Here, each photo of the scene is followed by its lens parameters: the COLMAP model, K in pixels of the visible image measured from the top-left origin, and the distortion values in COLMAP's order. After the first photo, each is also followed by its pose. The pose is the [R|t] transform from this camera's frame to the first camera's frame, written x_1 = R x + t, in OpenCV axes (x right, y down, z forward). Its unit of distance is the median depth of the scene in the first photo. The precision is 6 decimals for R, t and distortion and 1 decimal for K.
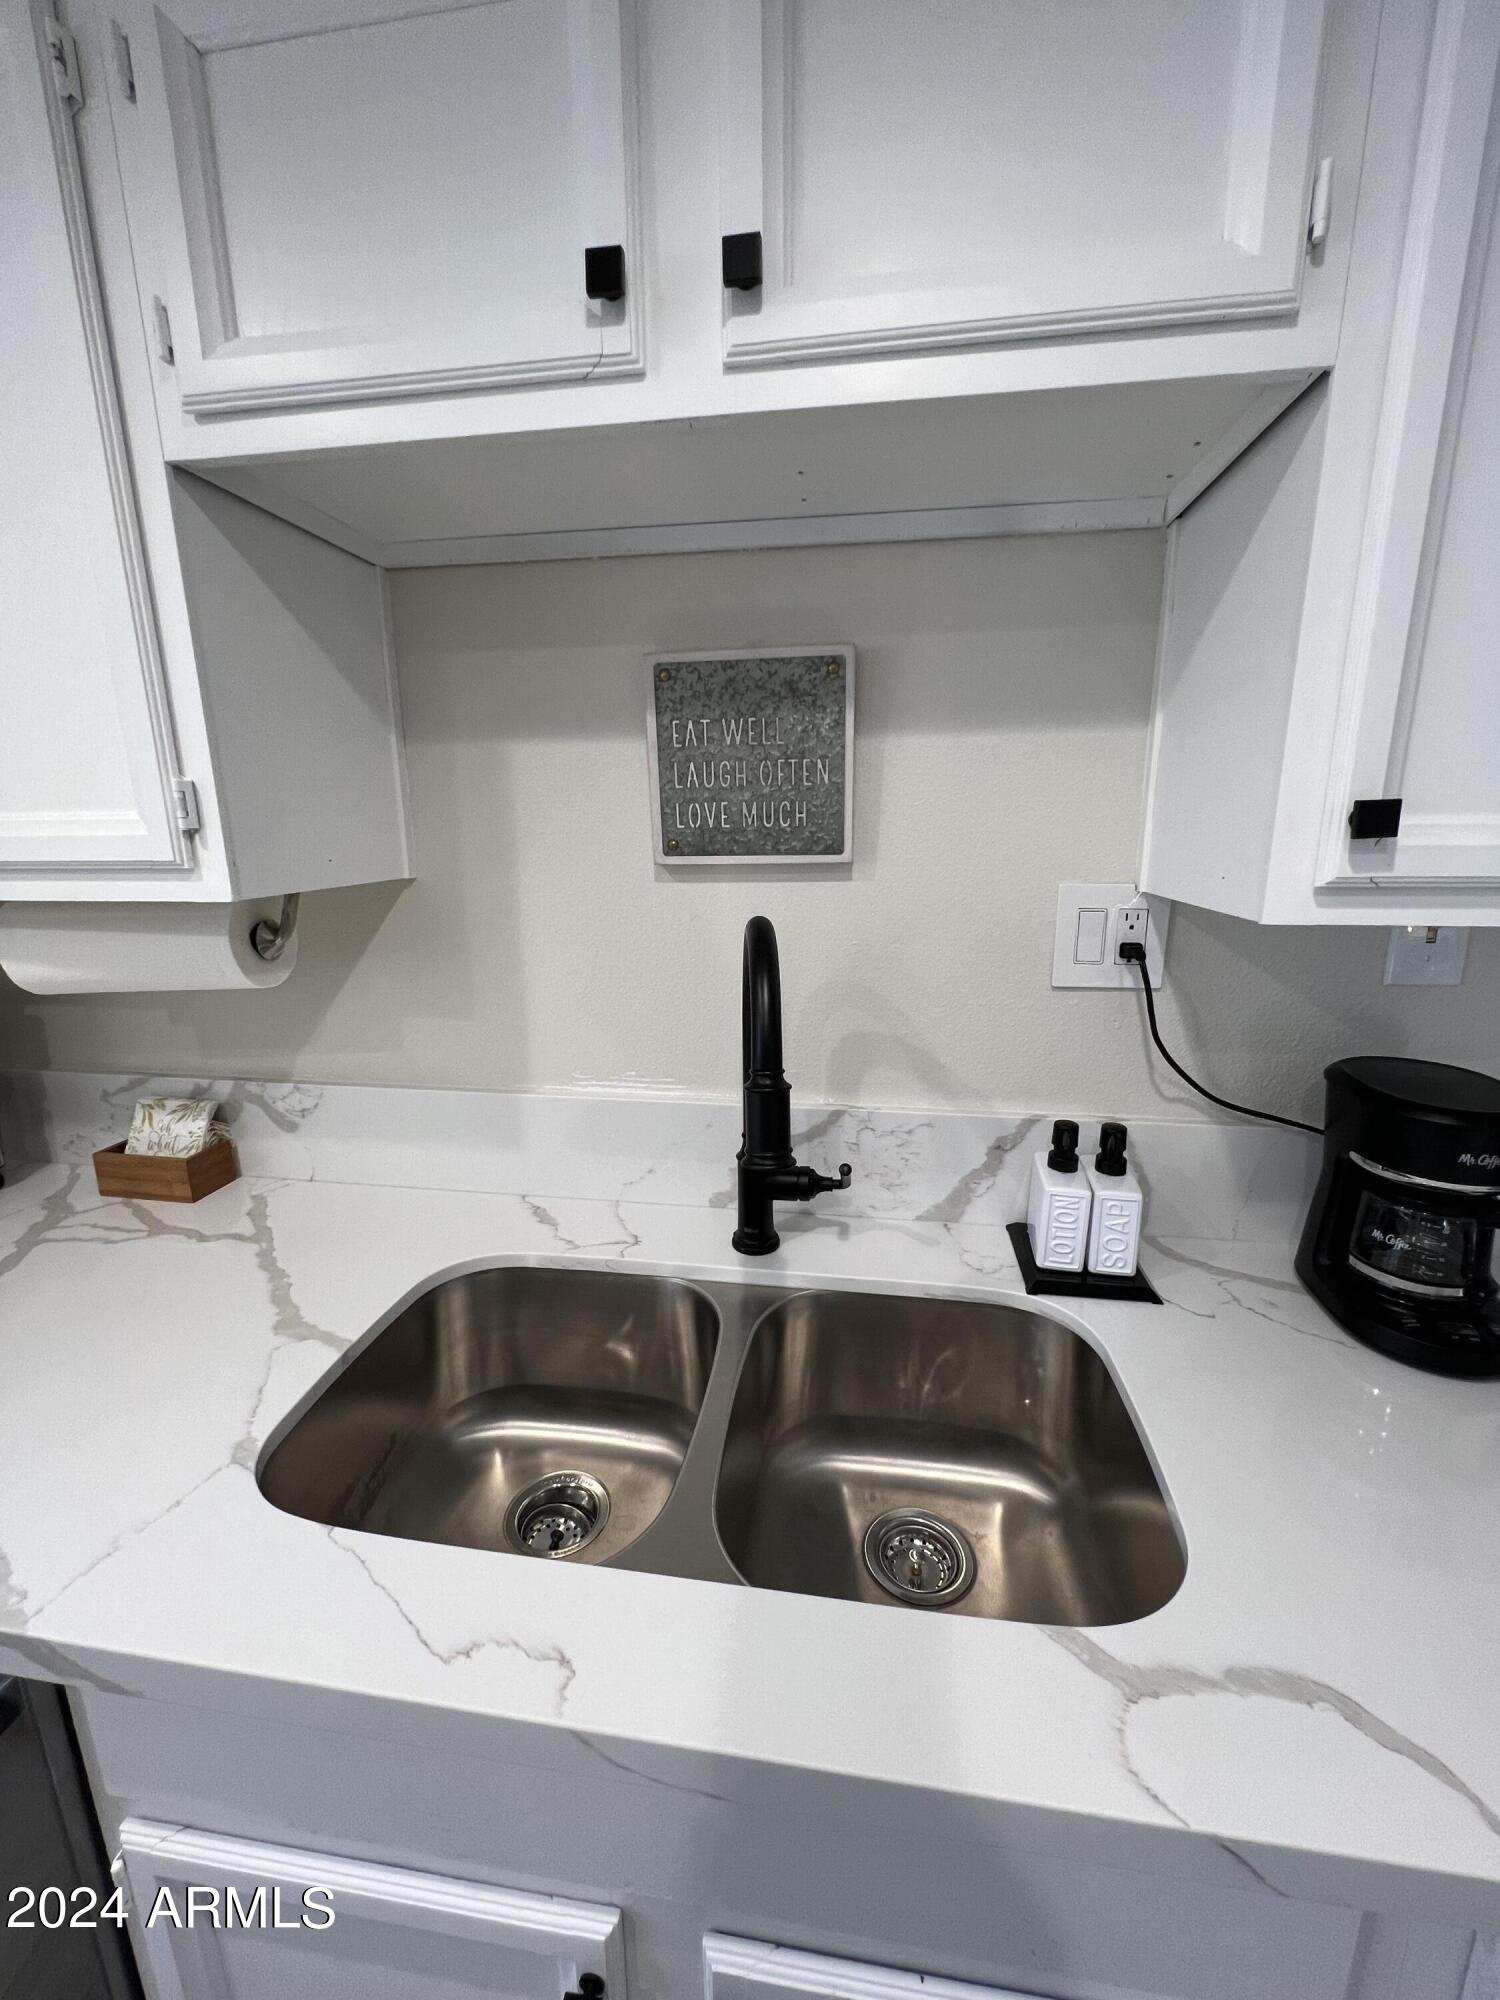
lens RADIAL K [[801.4, 0, 751.3], [0, 801.4, 998.9], [0, 0, 1]] dist [-0.001381, 0.000365]
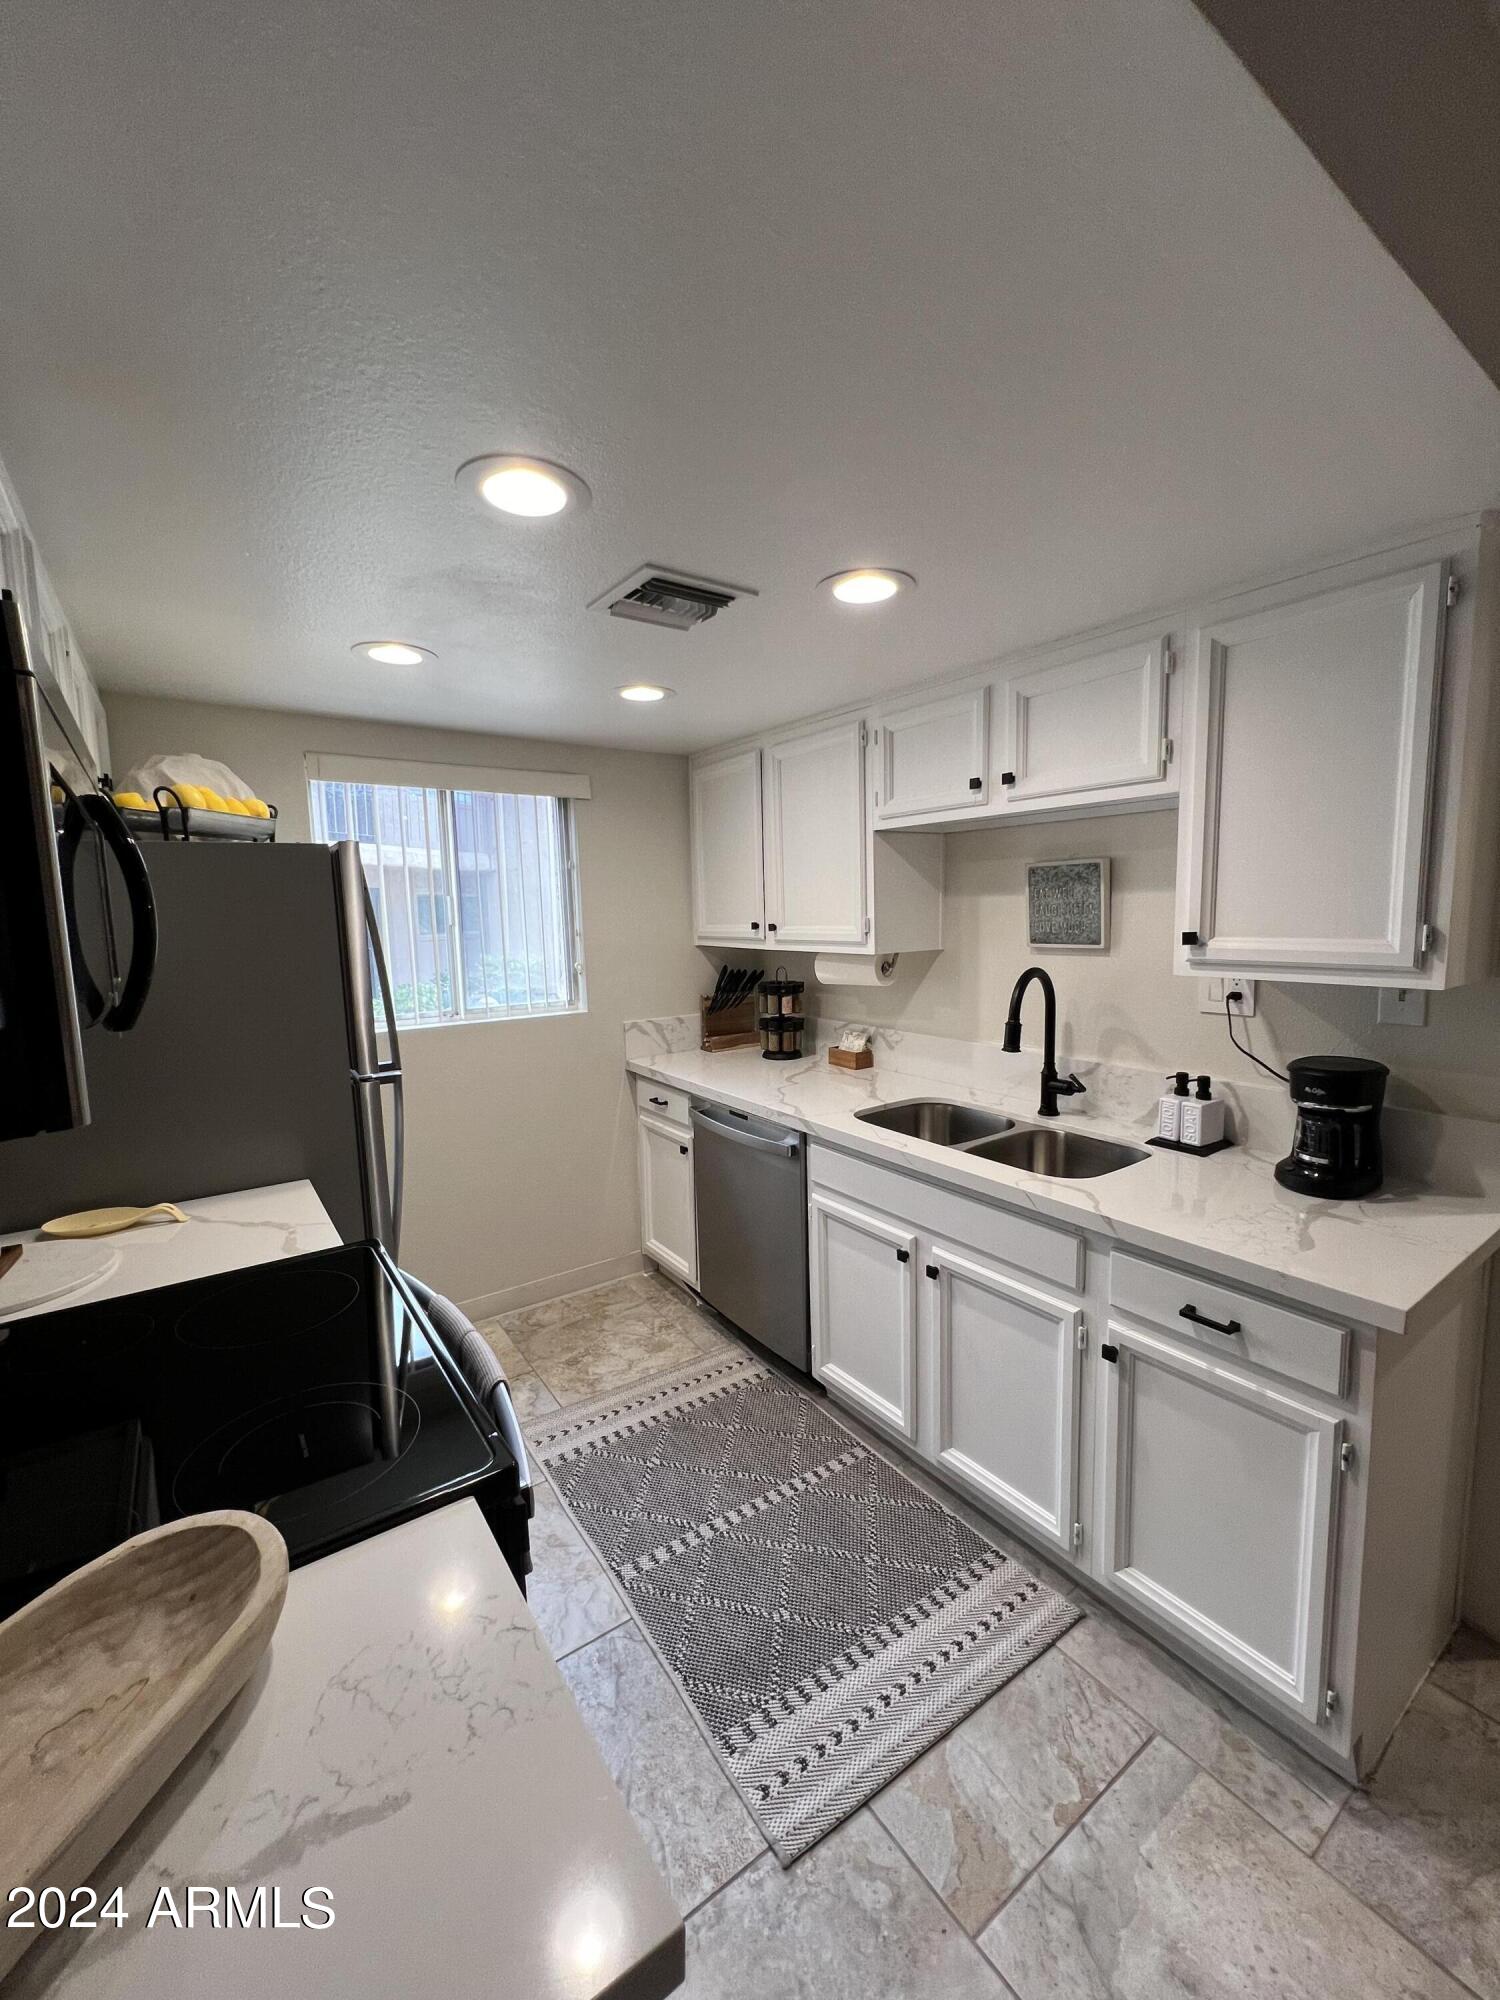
lens RADIAL K [[801.4, 0, 753.9], [0, 801.4, 999.4], [0, 0, 1]] dist [-0.001381, 0.000365]
pose [[0.696381, 0.076822, -0.713548, 1.020947], [-0.138702, 0.989916, -0.028790, 0.167183], [0.704141, 0.119019, 0.700014, -1.211792]]
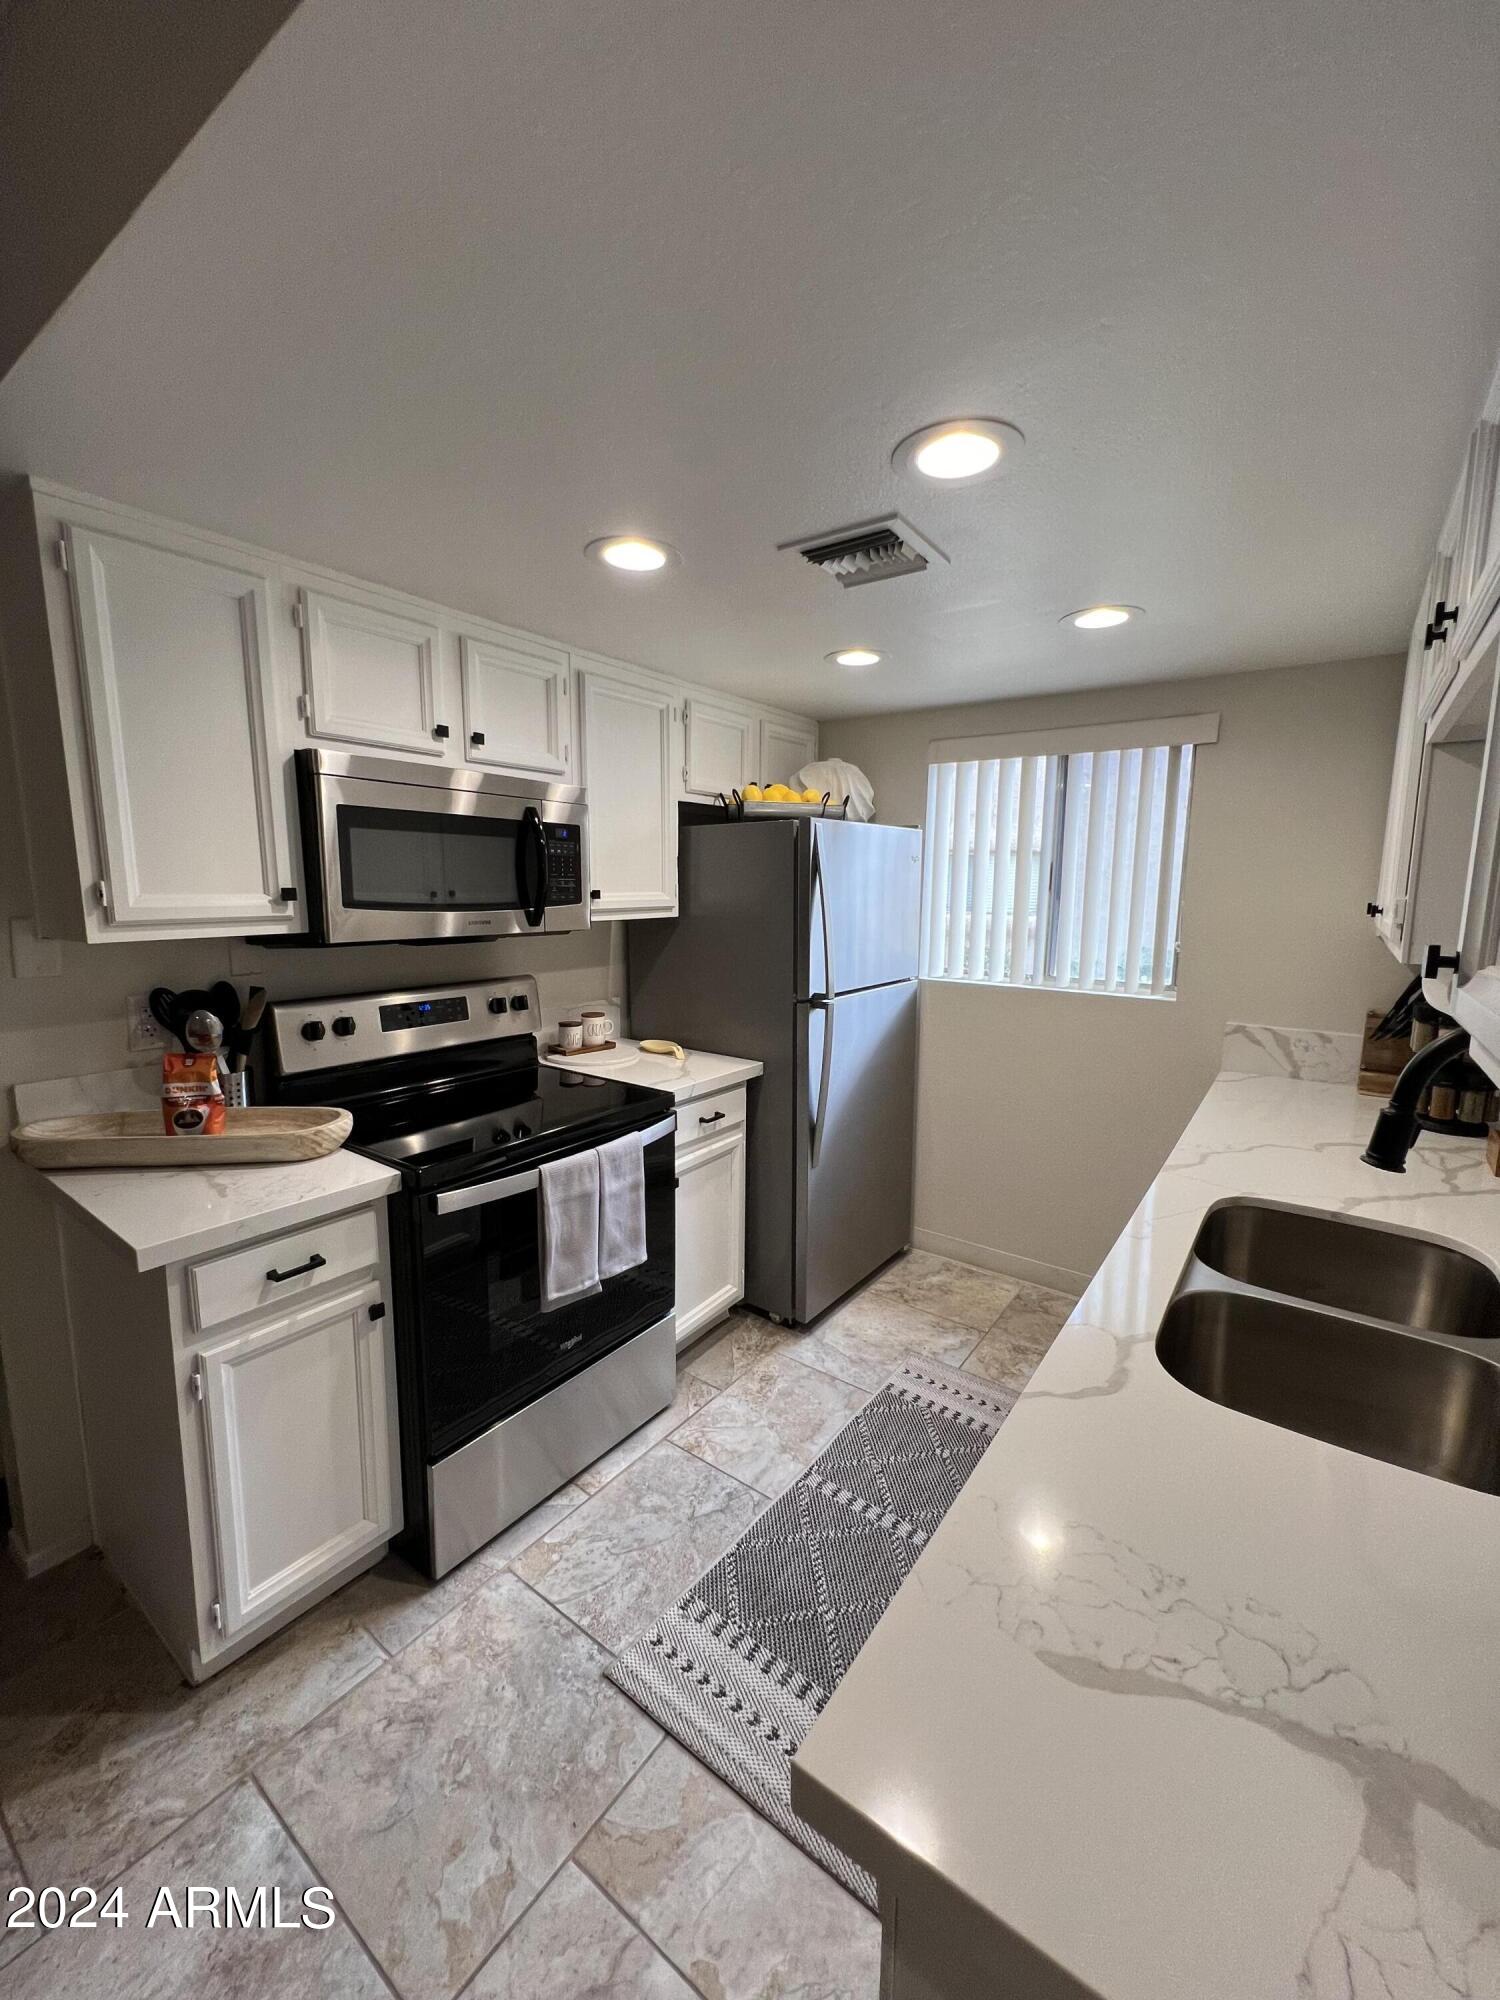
lens RADIAL K [[801.4, 0, 746.2], [0, 801.4, 1000.2], [0, 0, 1]] dist [-0.001381, 0.000365]
pose [[-0.459362, 0.132173, -0.878360, 1.297792], [-0.195488, 0.949578, 0.245125, -0.152831], [0.866471, 0.284310, -0.410362, 0.368536]]
